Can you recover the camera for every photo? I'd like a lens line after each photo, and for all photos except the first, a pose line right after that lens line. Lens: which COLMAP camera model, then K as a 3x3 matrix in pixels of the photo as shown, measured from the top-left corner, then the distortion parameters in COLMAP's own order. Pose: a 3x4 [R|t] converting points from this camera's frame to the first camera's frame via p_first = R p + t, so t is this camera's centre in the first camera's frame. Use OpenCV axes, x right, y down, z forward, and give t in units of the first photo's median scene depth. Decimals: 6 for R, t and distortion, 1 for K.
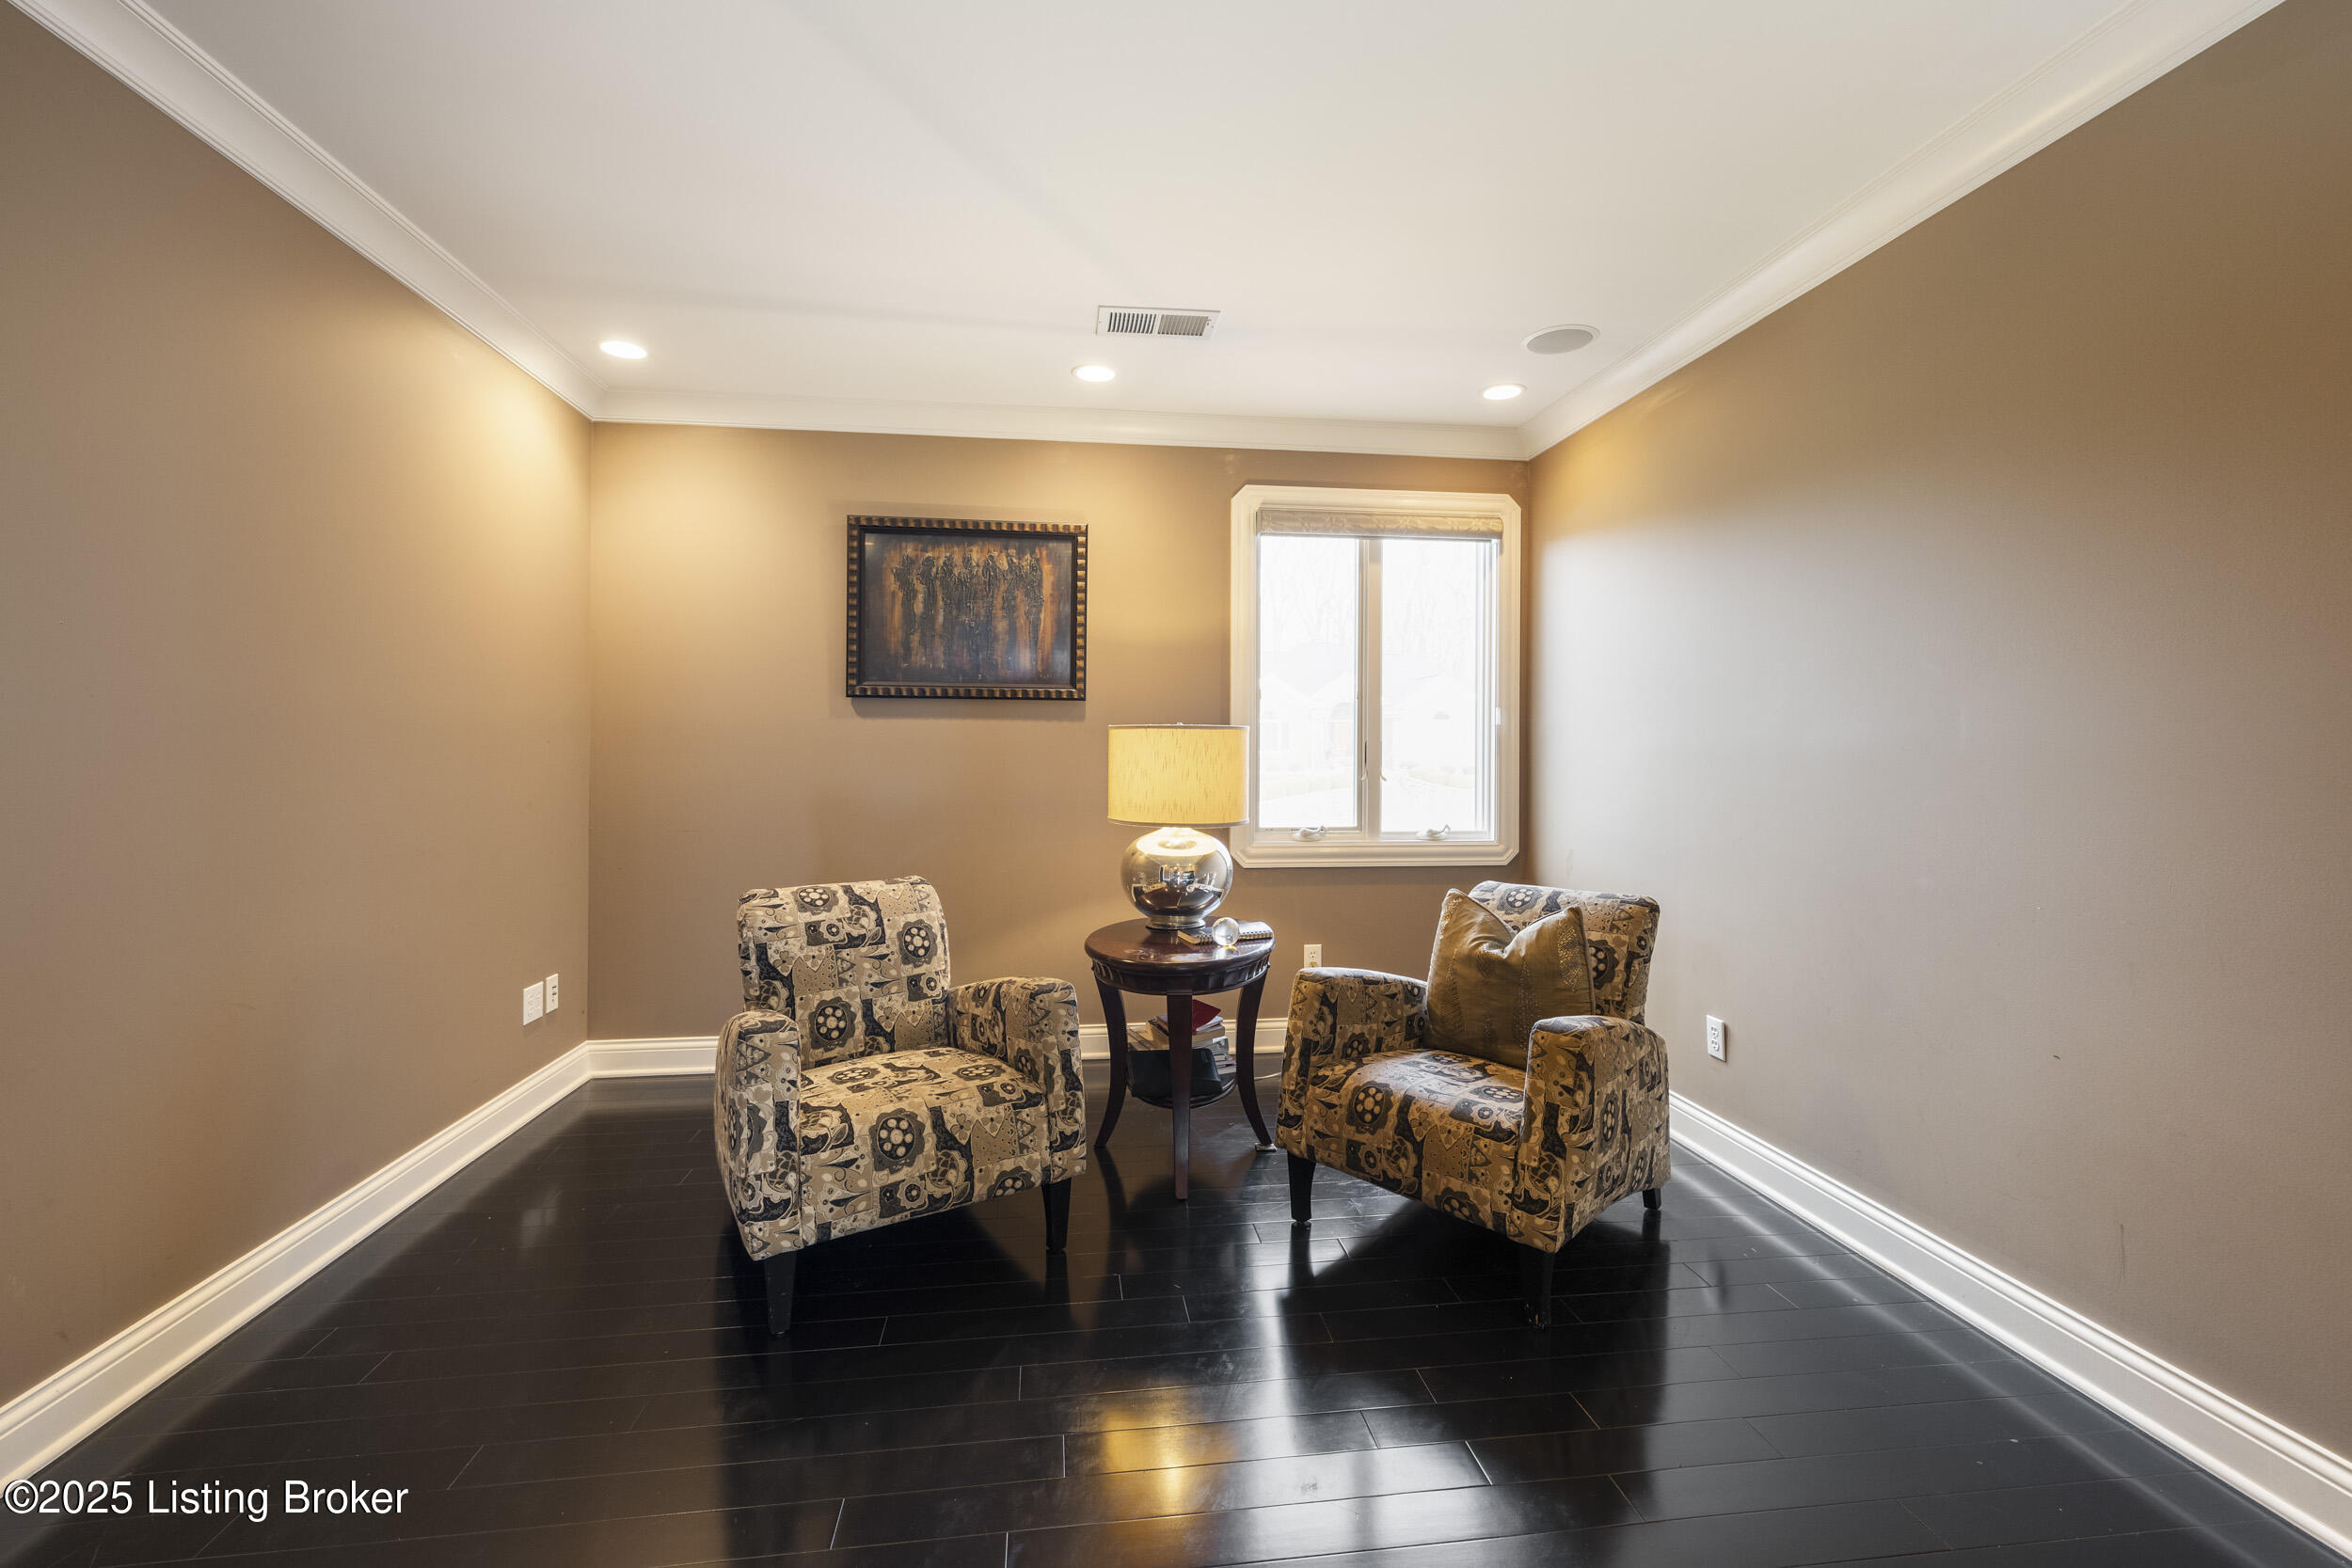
lens RADIAL K [[996.9, 0, 1178.2], [0, 996.9, 750.0], [0, 0, 1]] dist [-0.000457, -0.000004]
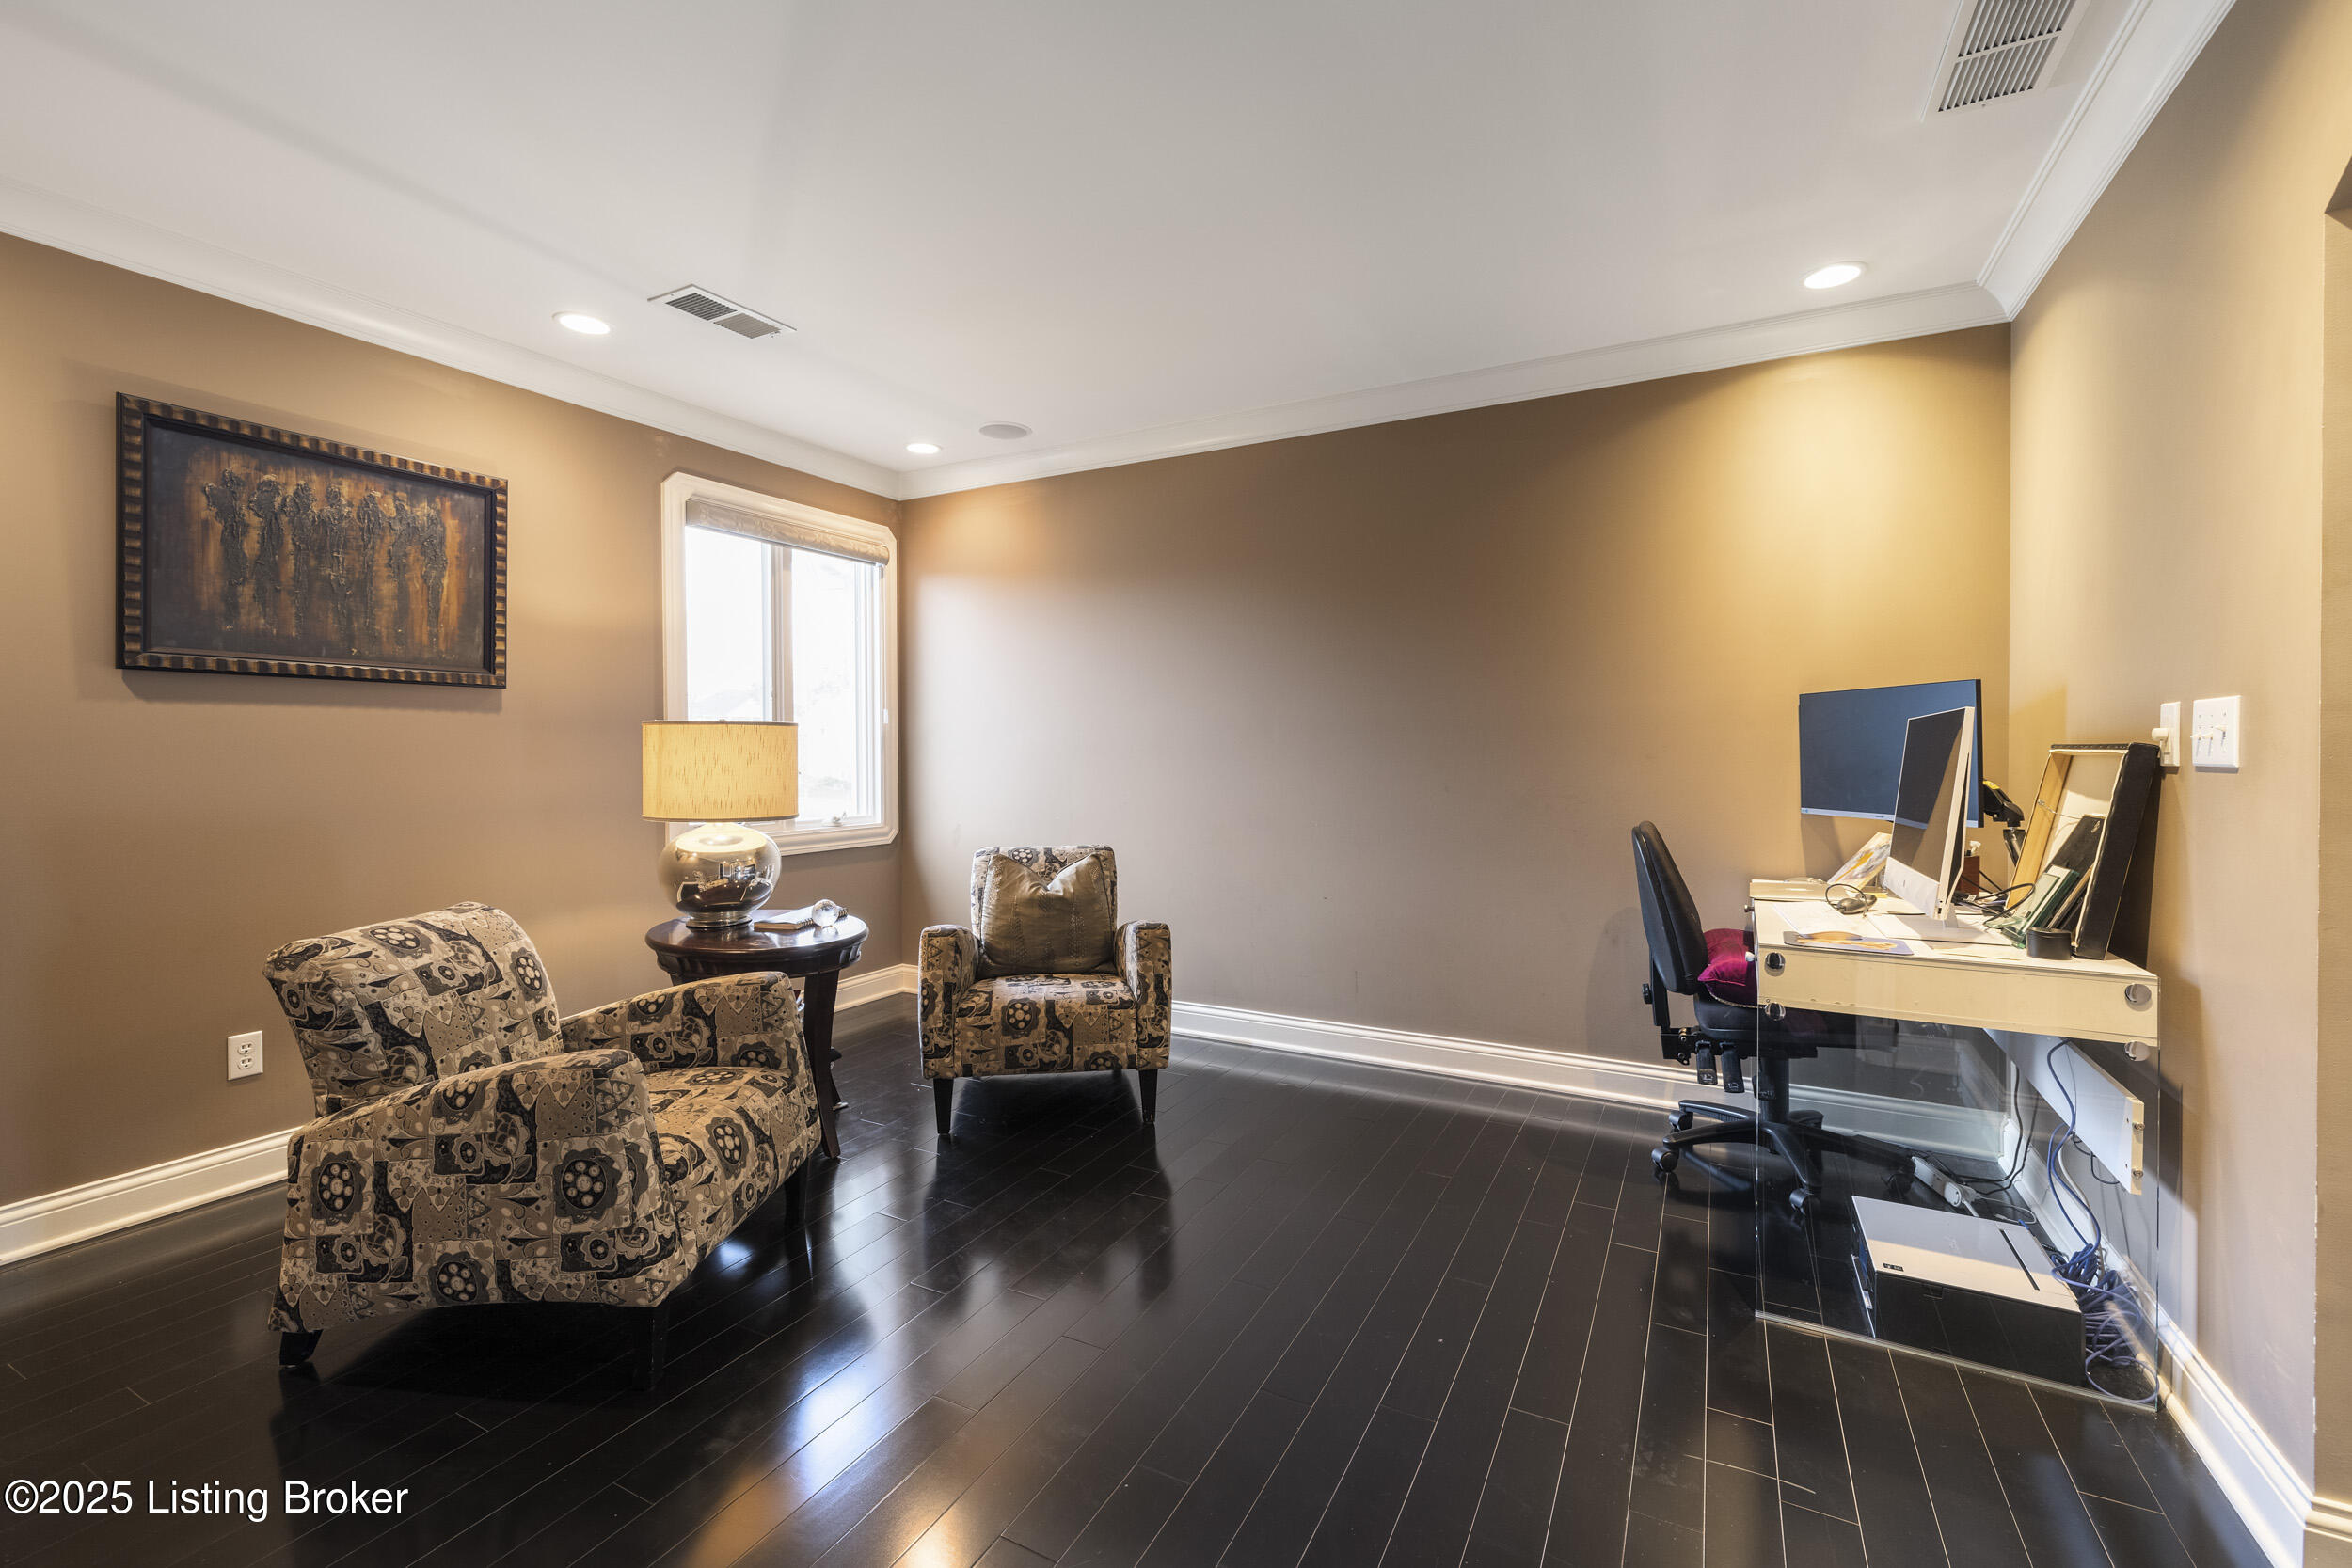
lens RADIAL K [[987.0, 0, 1180.4], [0, 987.0, 762.0], [0, 0, 1]] dist [0.001035, 0.000095]
pose [[0.585355, -0.017083, 0.810597, -0.532109], [0.004245, 0.999829, 0.018006, 0.000140], [-0.810766, -0.007098, 0.585328, 0.052852]]
